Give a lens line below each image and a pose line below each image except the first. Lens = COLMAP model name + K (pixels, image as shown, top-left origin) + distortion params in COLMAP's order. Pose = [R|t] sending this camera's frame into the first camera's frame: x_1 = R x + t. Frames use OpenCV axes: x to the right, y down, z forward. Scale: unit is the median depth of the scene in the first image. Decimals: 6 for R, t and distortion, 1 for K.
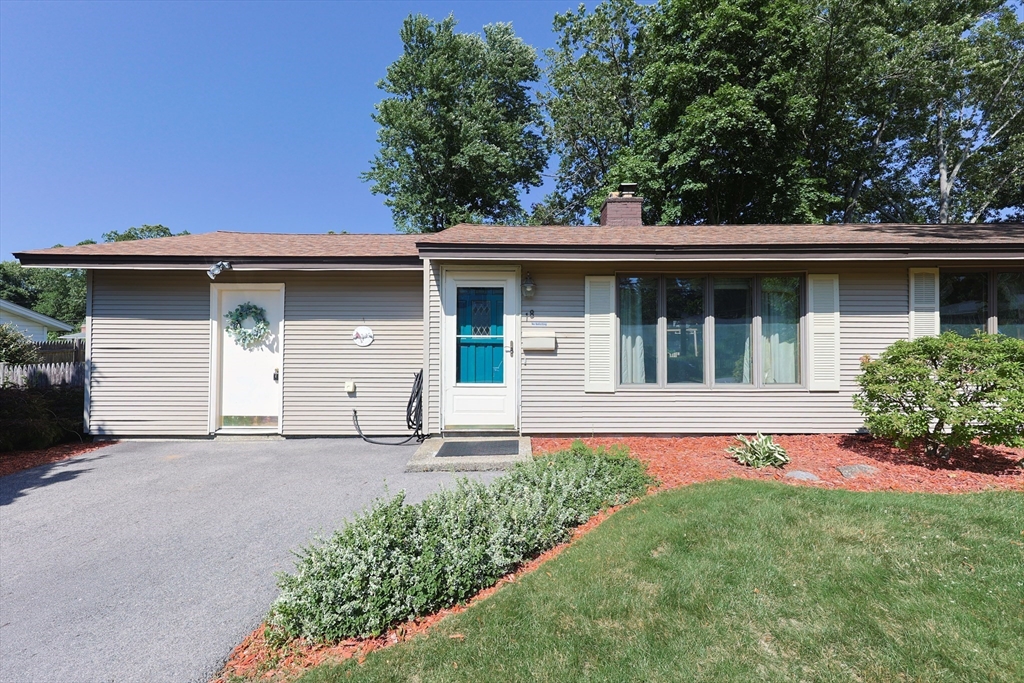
lens RADIAL K [[448.6, 0, 510.8], [0, 448.6, 343.0], [0, 0, 1]] dist [0.000530, 0.000174]
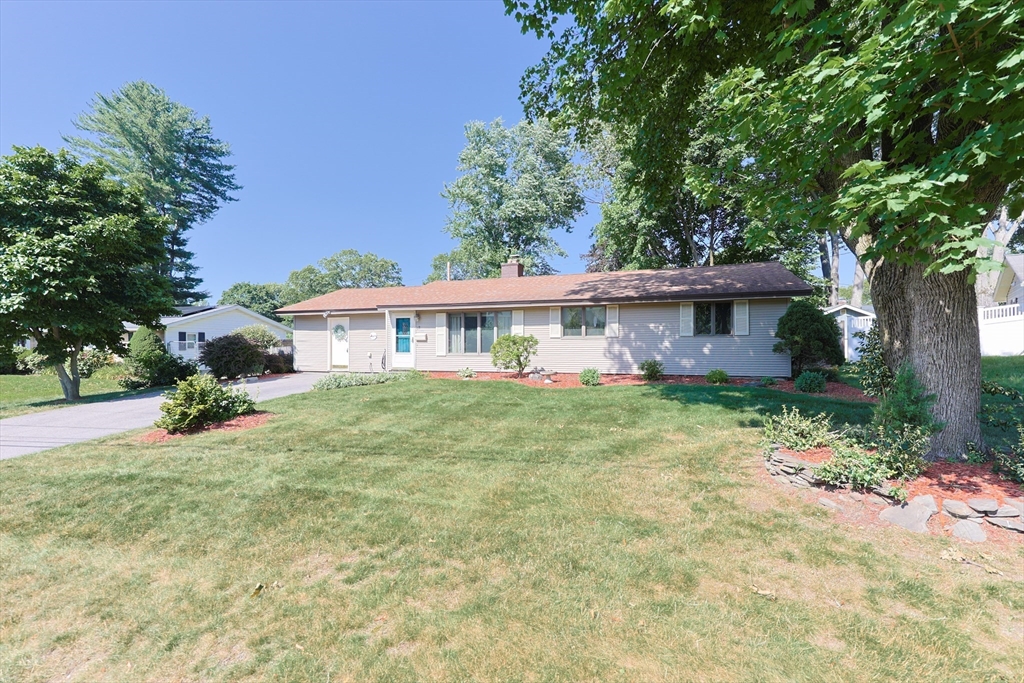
lens RADIAL K [[438.6, 0, 517.9], [0, 438.6, 341.8], [0, 0, 1]] dist [-0.000967, 0.000047]
pose [[0.947910, -0.006095, -0.318480, 1.465255], [0.008940, 0.999932, 0.007472, 0.009786], [0.318413, -0.009930, 0.947900, -1.347715]]
